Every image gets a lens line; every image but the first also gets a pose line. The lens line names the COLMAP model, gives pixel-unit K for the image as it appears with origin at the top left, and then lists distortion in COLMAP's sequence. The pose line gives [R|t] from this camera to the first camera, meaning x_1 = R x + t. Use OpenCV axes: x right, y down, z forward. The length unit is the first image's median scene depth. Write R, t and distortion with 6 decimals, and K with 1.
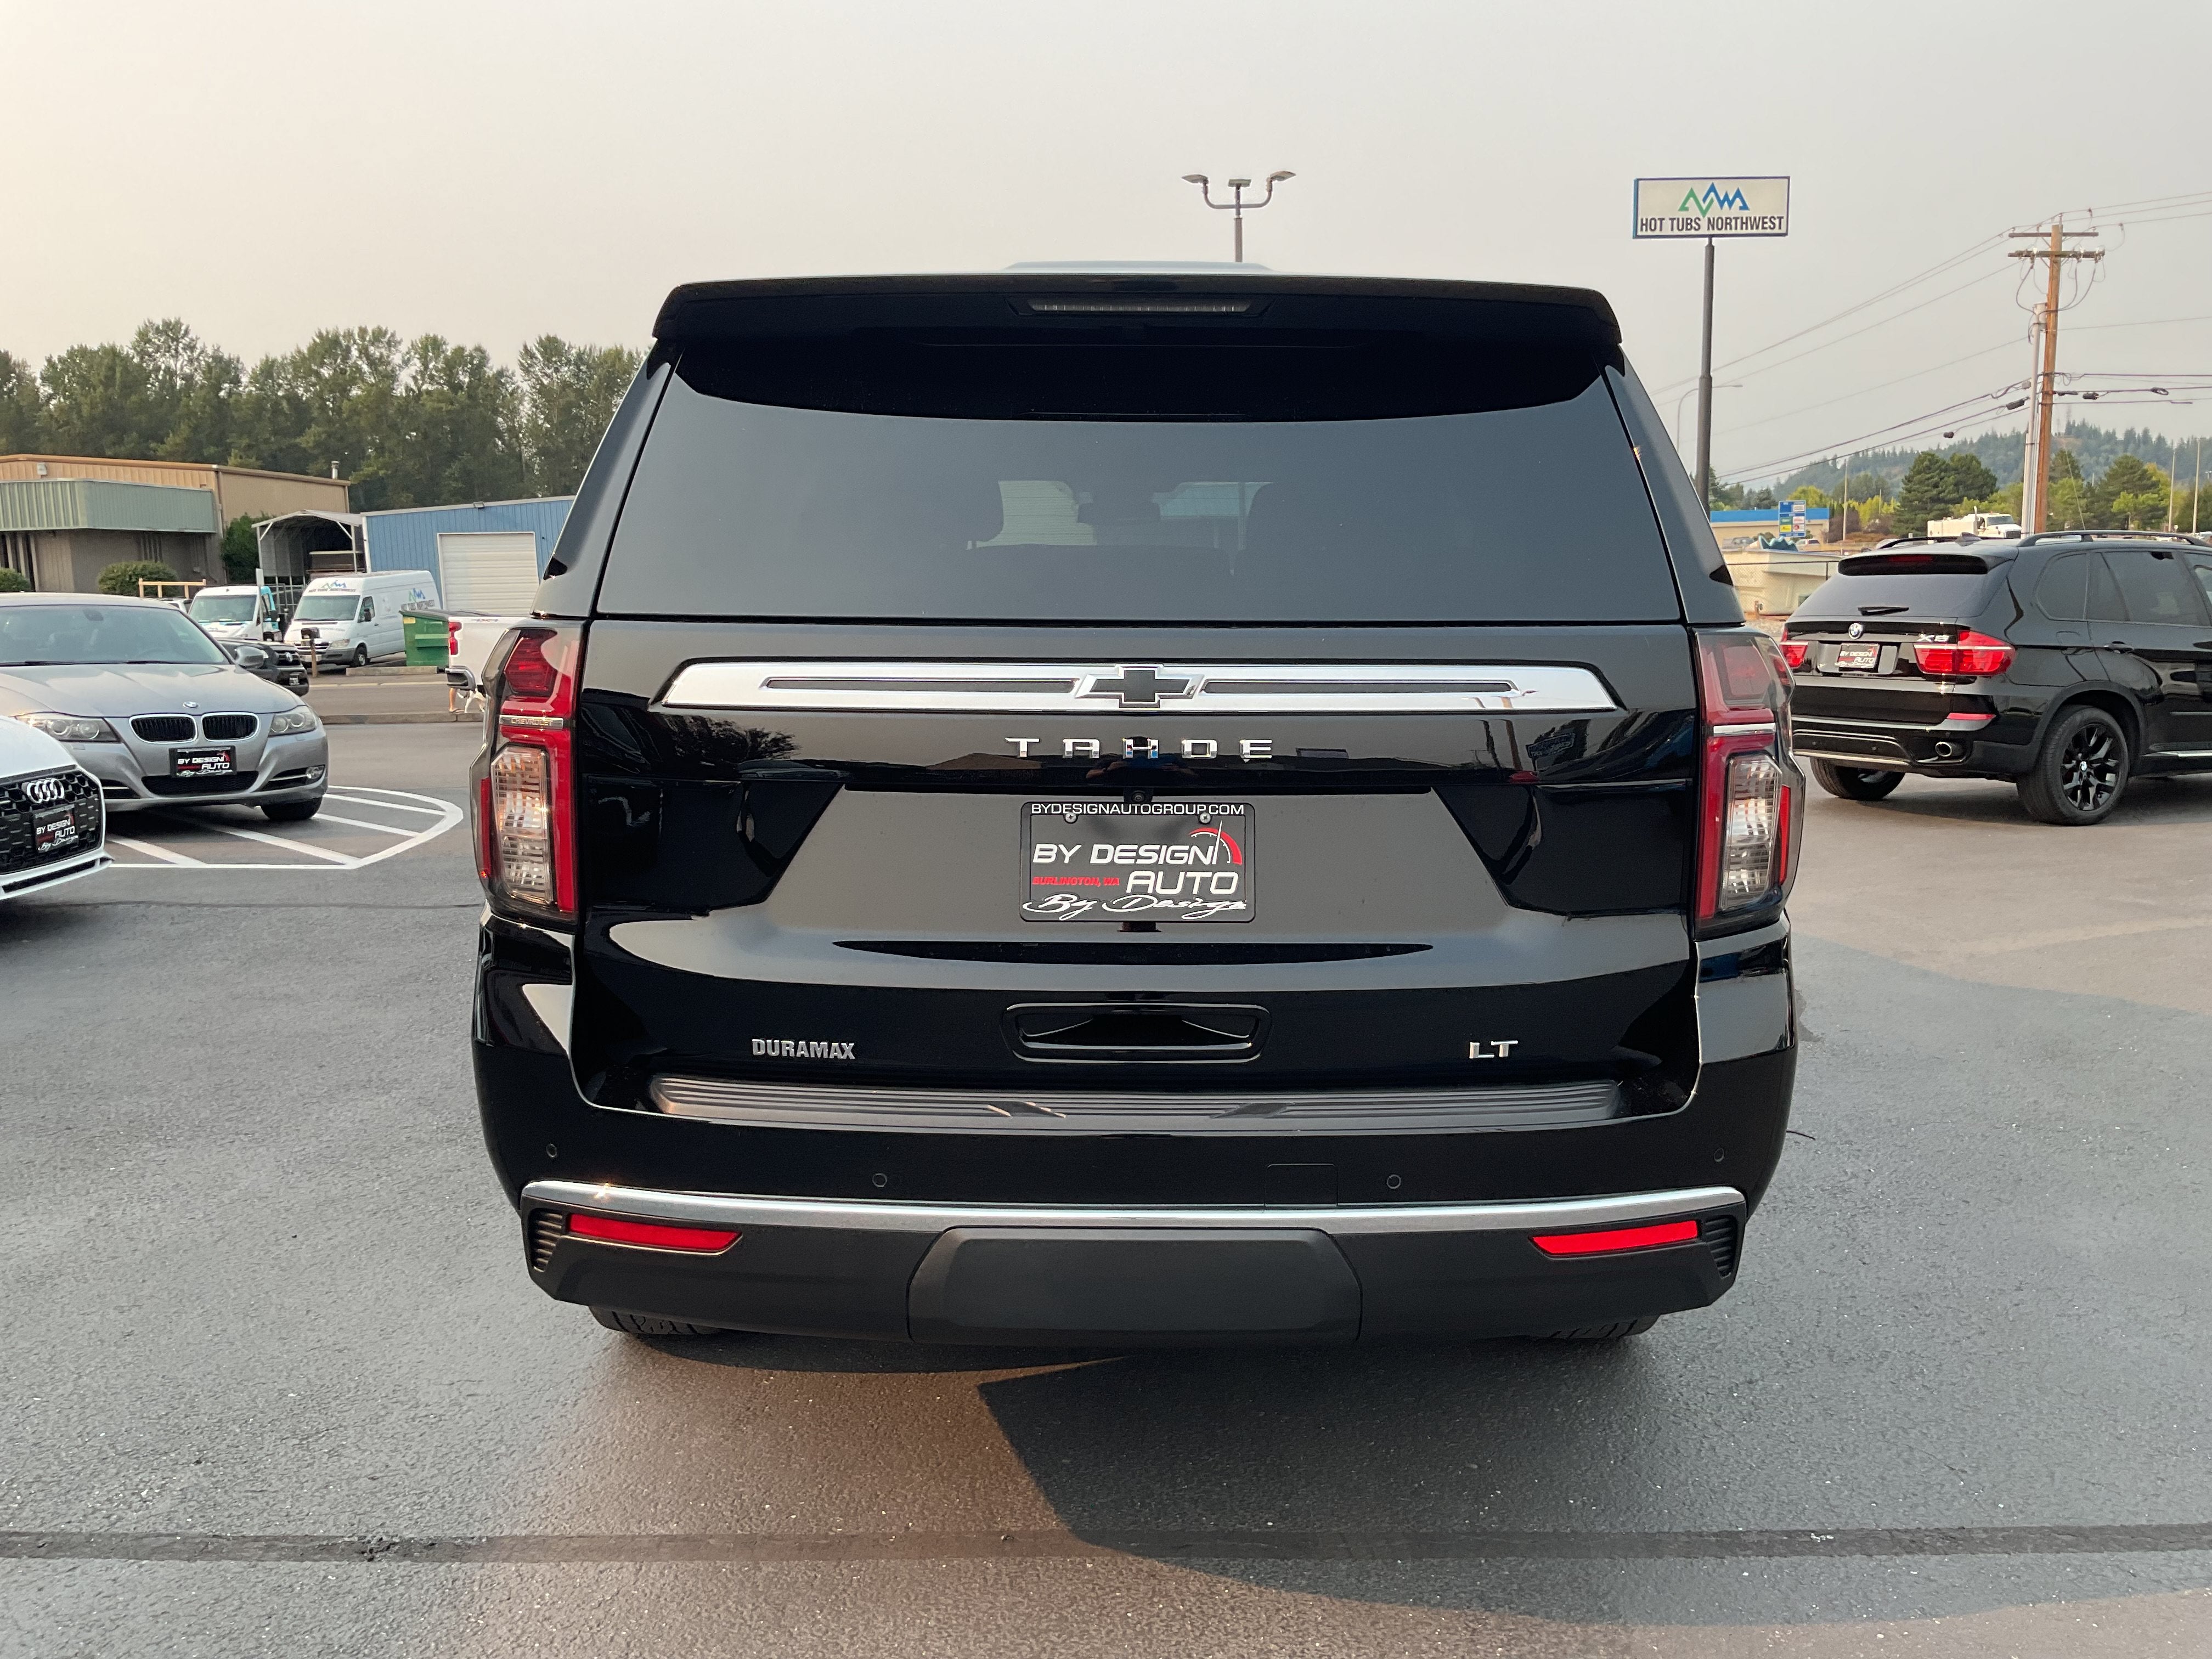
lens RADIAL K [[1834.3, 0, 1104.1], [0, 1834.3, 839.1], [0, 0, 1]] dist [0.029808, -0.069900]
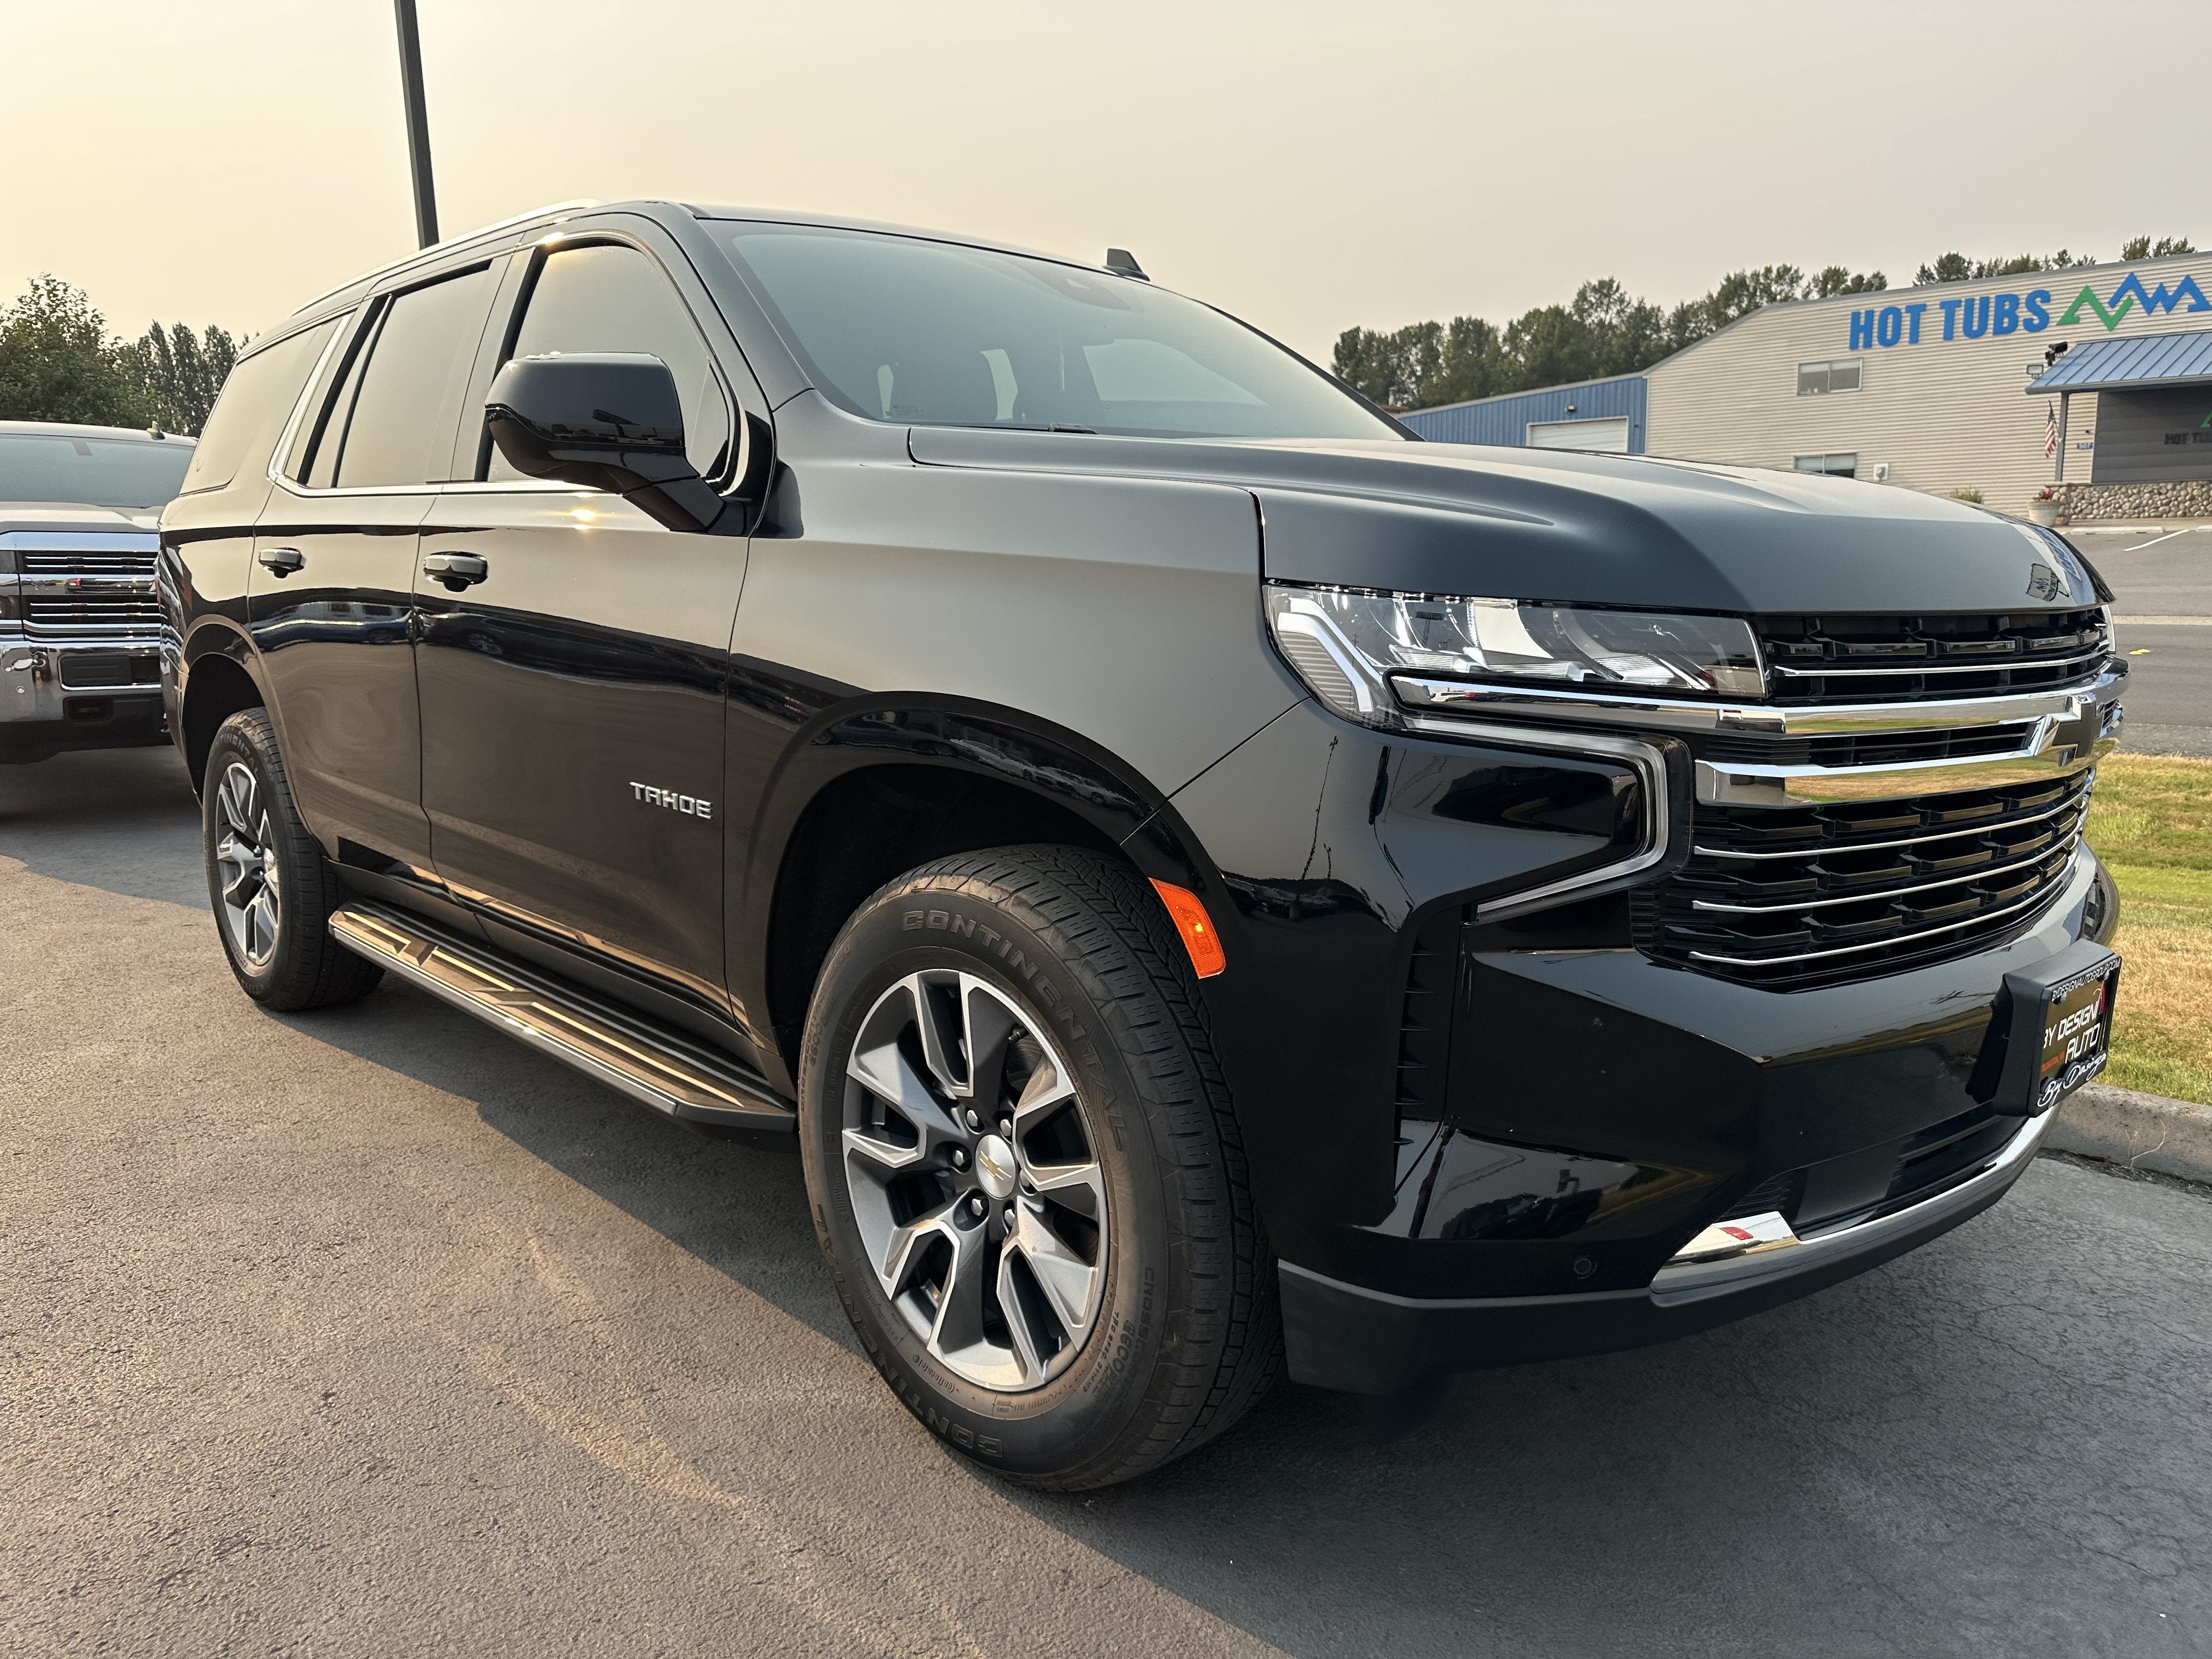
lens RADIAL K [[1584.0, 0, 1097.4], [0, 1584.0, 822.2], [0, 0, 1]] dist [-0.007943, 0.012676]
pose [[0.692995, 0.130993, -0.708942, 0.161825], [-0.088121, 0.991372, 0.097039, -0.045728], [0.715536, -0.004775, 0.698559, 0.333895]]
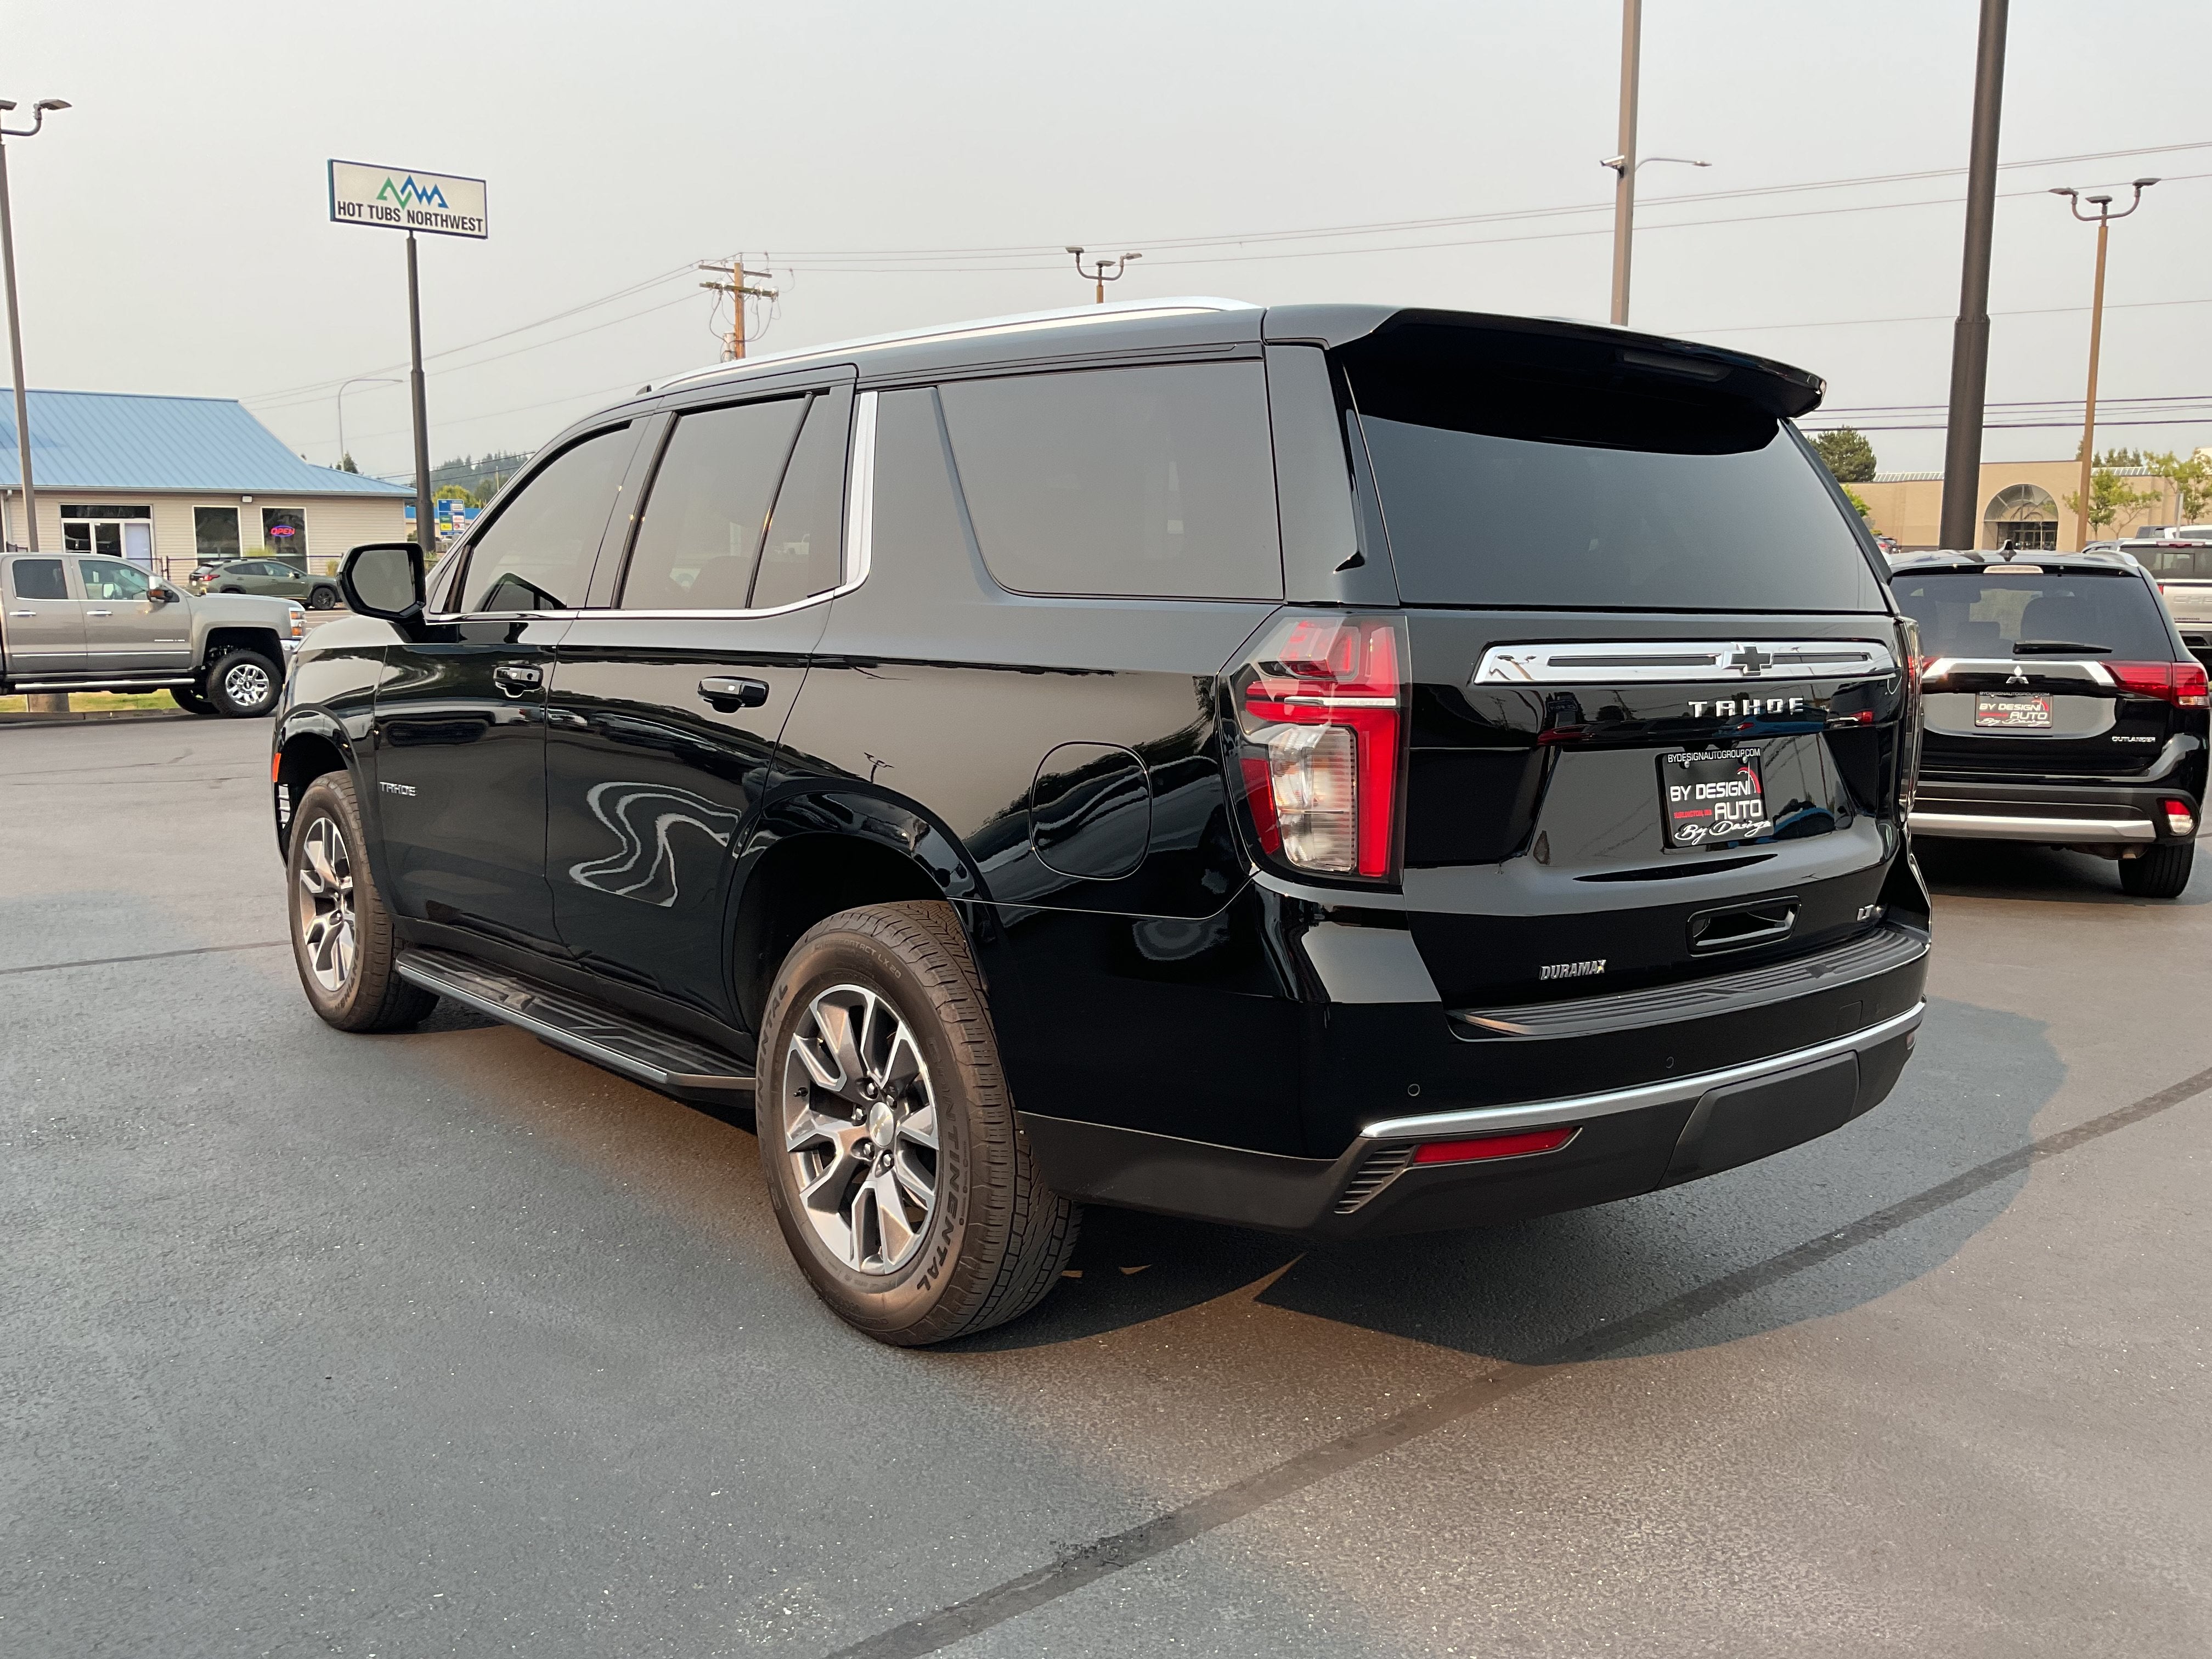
lens RADIAL K [[1834.3, 0, 1114.4], [0, 1834.3, 842.4], [0, 0, 1]] dist [0.029808, -0.069900]
pose [[0.761500, -0.075037, 0.643807, -0.043558], [0.073470, 0.996867, 0.029285, -0.000921], [-0.643988, 0.025000, 0.764627, 0.010588]]
